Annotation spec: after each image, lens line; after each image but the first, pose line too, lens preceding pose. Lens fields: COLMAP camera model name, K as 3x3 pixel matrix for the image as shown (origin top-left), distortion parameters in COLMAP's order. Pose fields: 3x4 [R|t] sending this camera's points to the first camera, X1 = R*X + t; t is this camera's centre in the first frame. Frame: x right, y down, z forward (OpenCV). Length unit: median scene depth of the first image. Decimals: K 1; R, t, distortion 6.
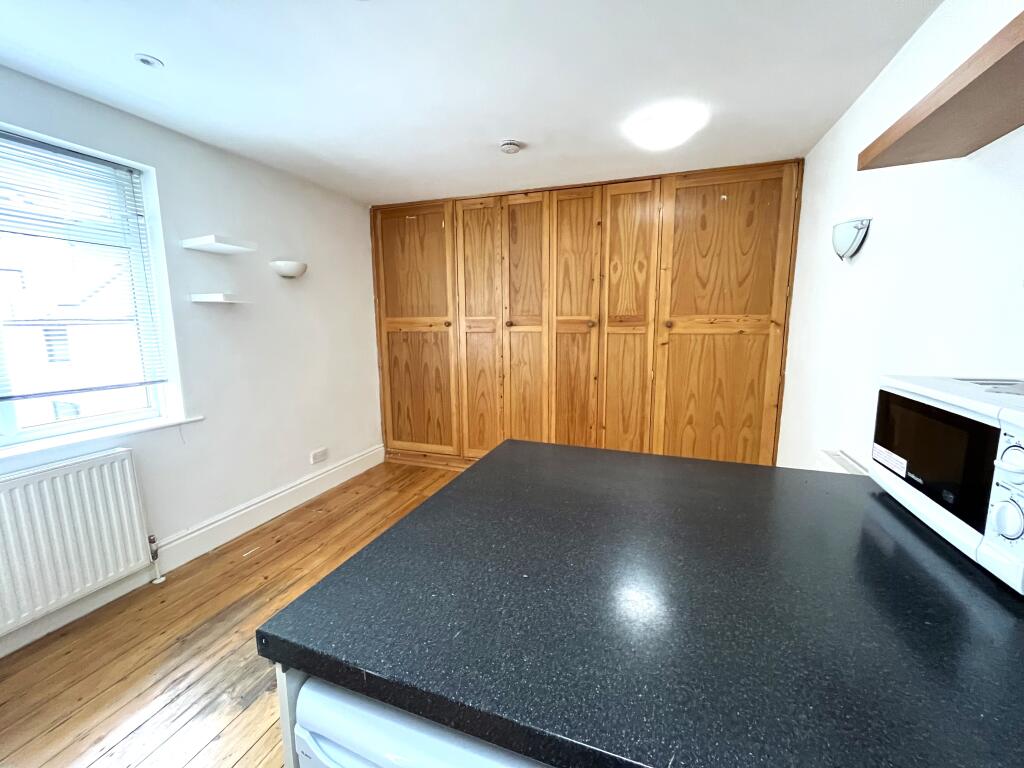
lens RADIAL K [[413.4, 0, 510.0], [0, 413.4, 382.1], [0, 0, 1]] dist [-0.005460, 0.000300]
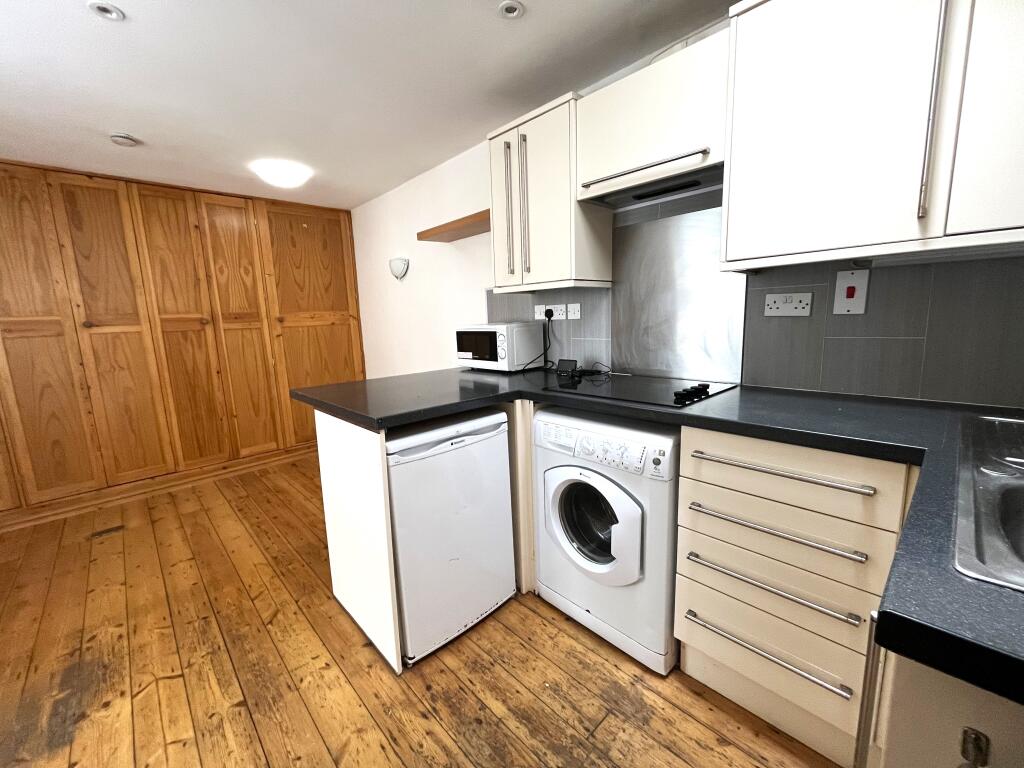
lens RADIAL K [[413.4, 0, 507.1], [0, 413.4, 383.6], [0, 0, 1]] dist [-0.005460, 0.000300]
pose [[0.445971, -0.153889, 0.881719, -0.416725], [0.167073, 0.982107, 0.086905, 0.053225], [-0.879316, 0.108554, 0.463702, -0.149104]]
